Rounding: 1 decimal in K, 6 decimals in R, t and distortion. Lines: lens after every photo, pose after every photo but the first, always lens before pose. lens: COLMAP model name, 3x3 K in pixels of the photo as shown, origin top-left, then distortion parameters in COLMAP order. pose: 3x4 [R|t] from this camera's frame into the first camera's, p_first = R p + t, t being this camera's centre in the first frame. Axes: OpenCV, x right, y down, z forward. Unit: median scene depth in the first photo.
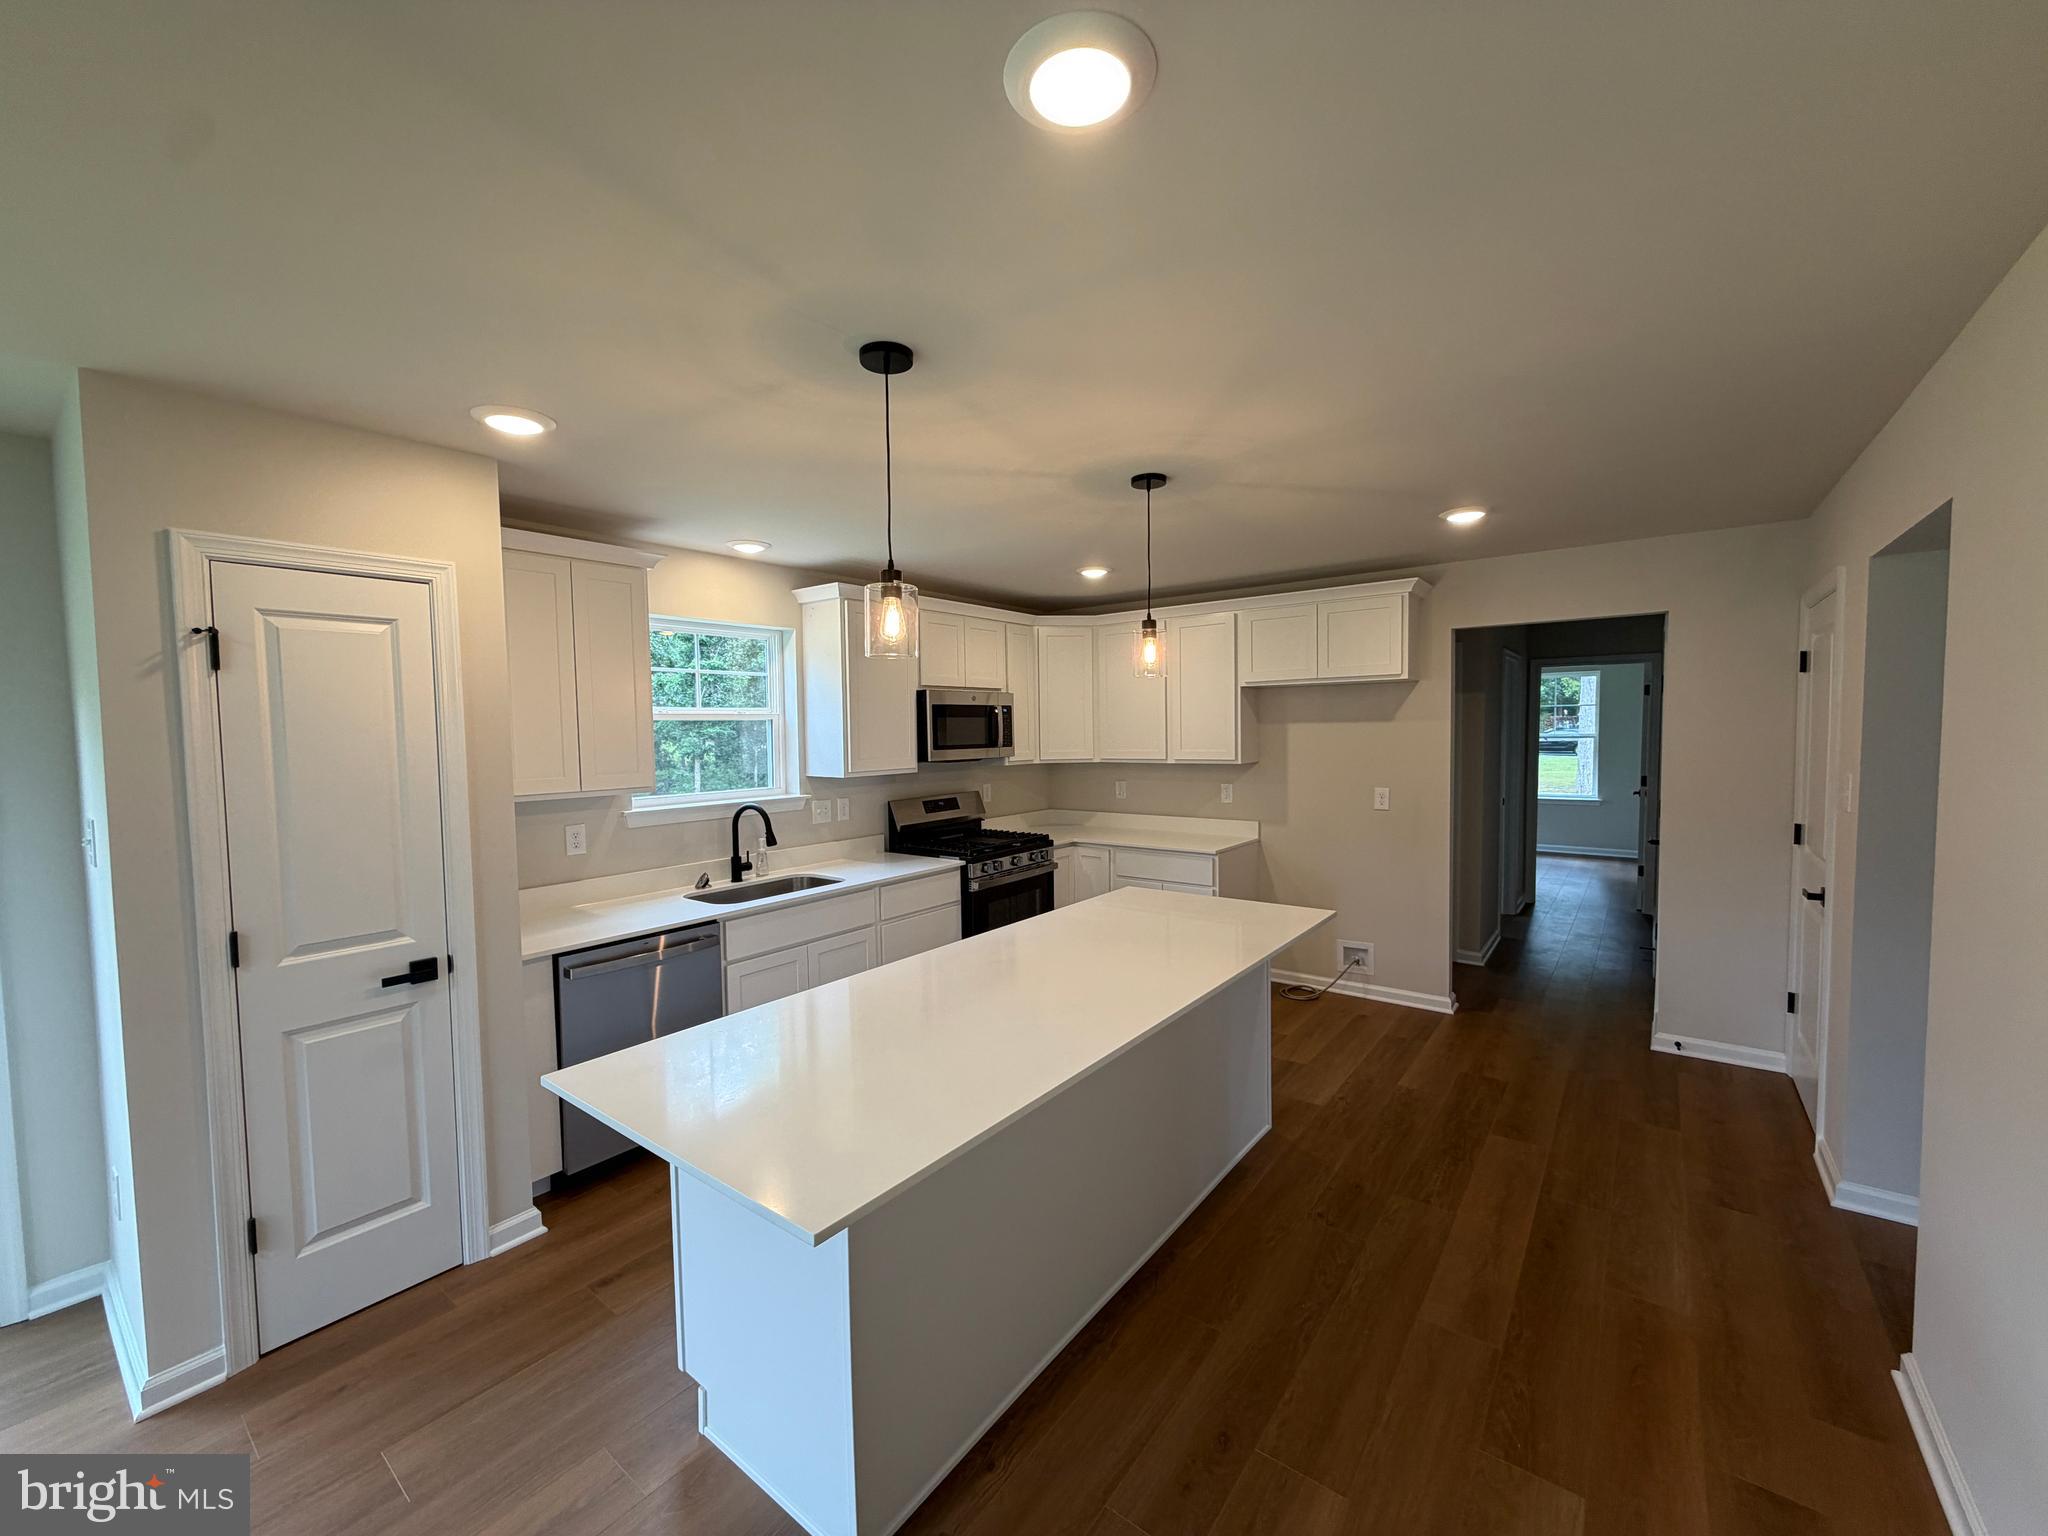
lens RADIAL K [[810.8, 0, 1019.4], [0, 810.8, 772.0], [0, 0, 1]] dist [0.000393, -0.000209]
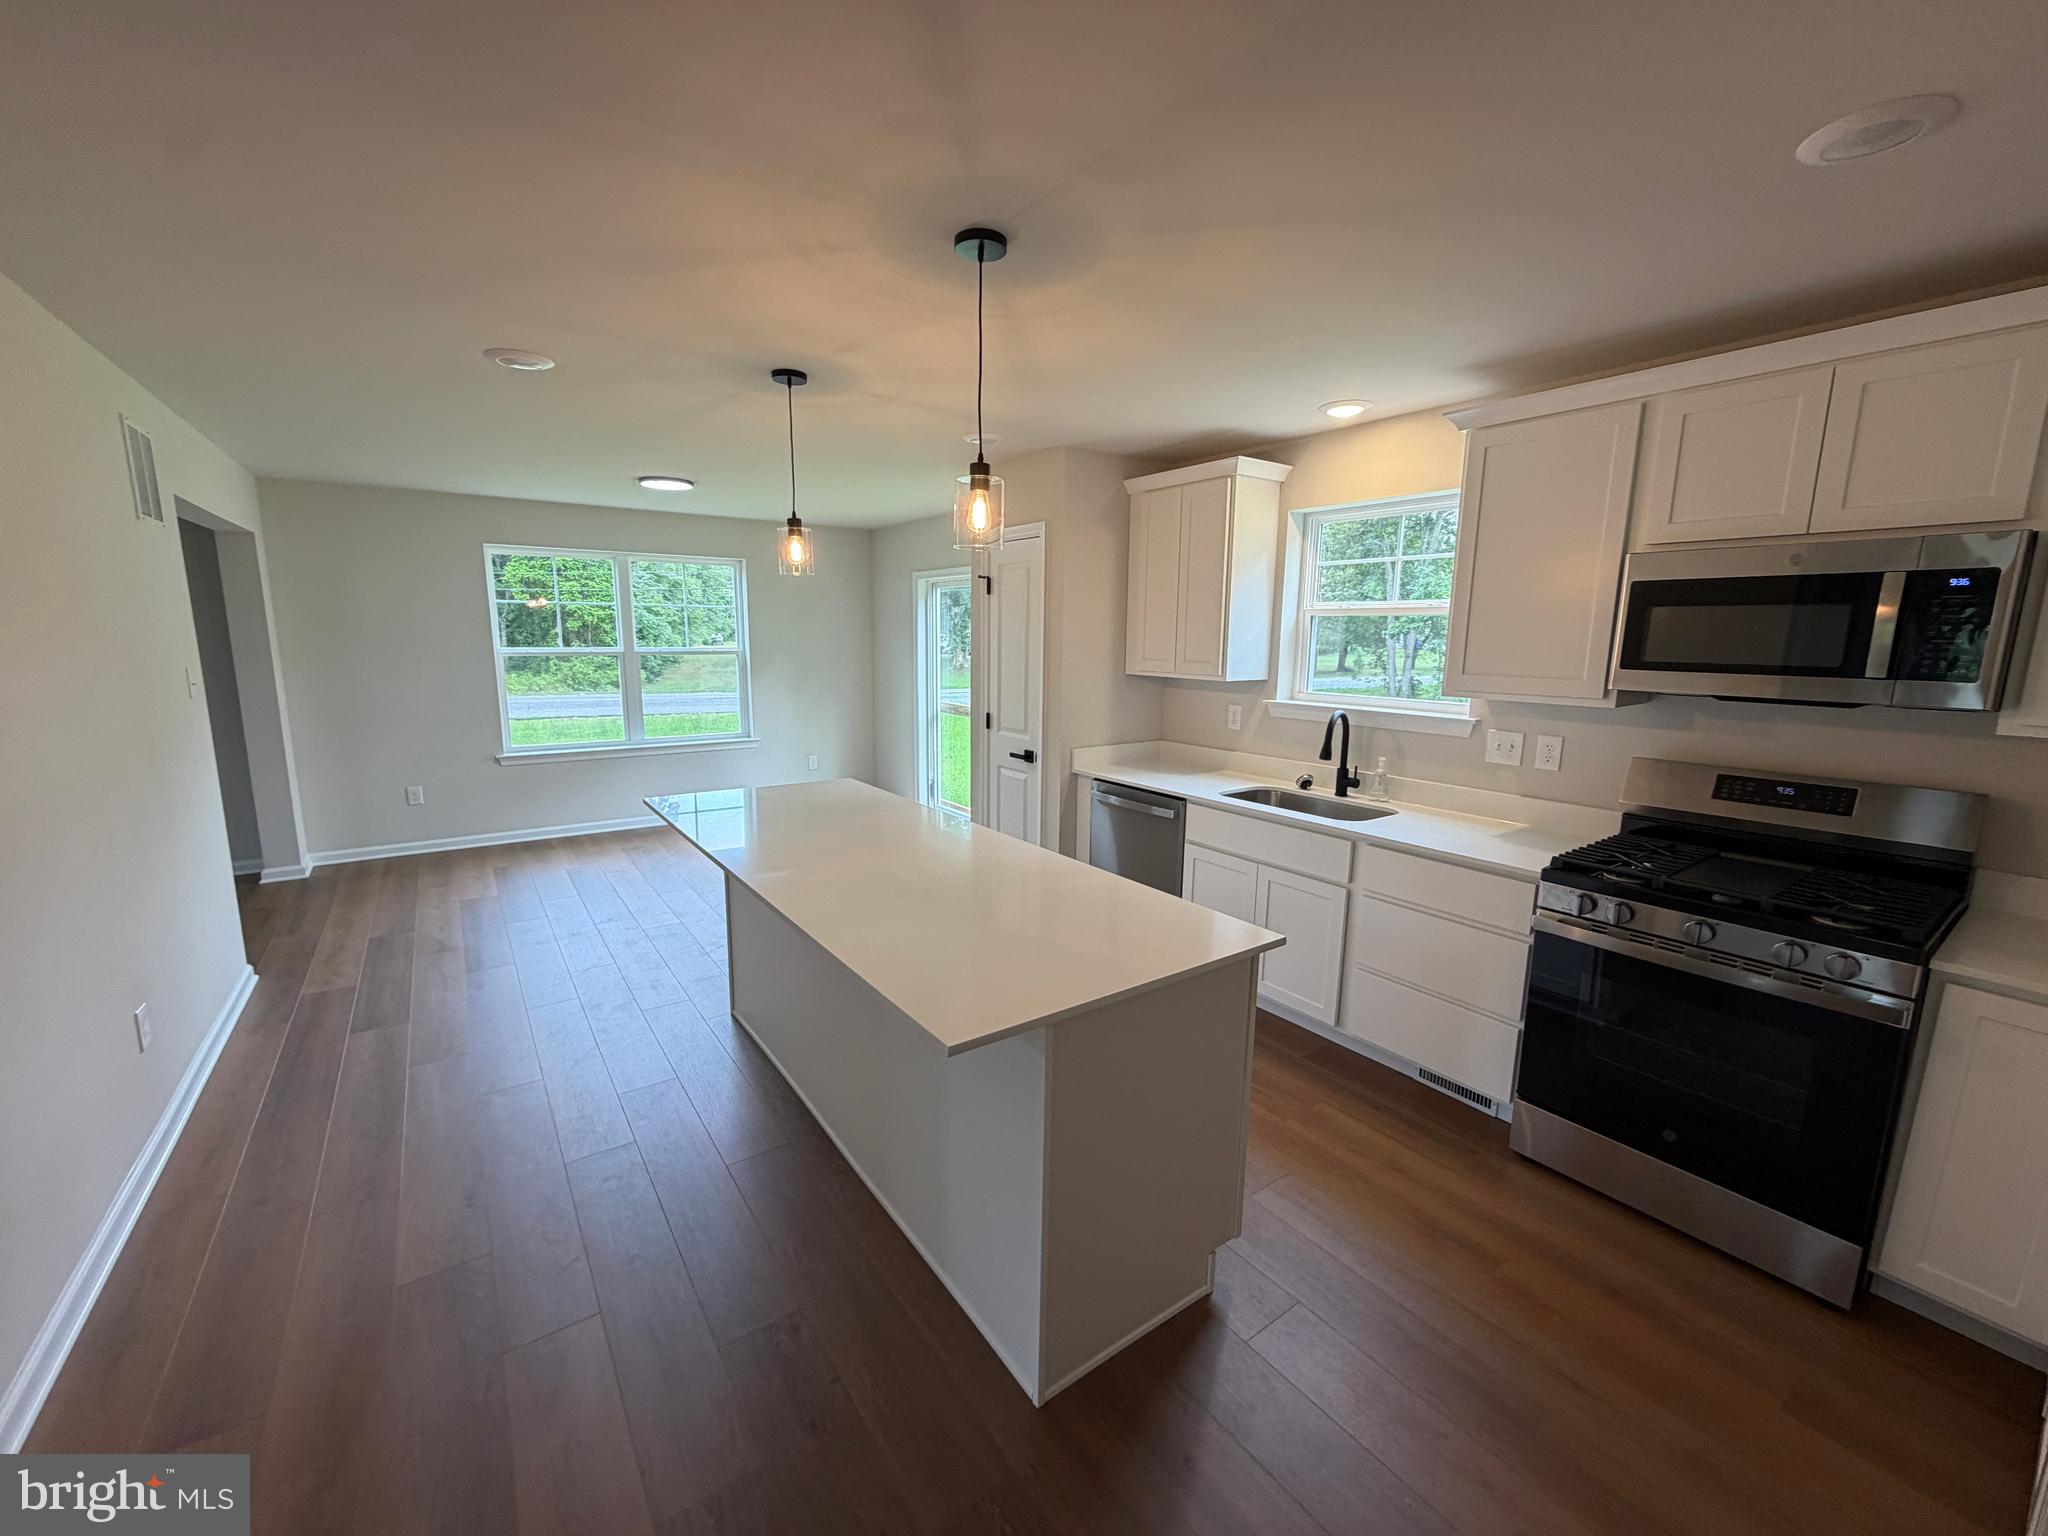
lens RADIAL K [[810.8, 0, 1021.8], [0, 810.8, 772.9], [0, 0, 1]] dist [0.000393, -0.000209]
pose [[-0.286023, 0.176237, -0.941877, 0.751451], [-0.058836, 0.977856, 0.200836, -0.063790], [0.956415, 0.112860, -0.269320, 1.115002]]
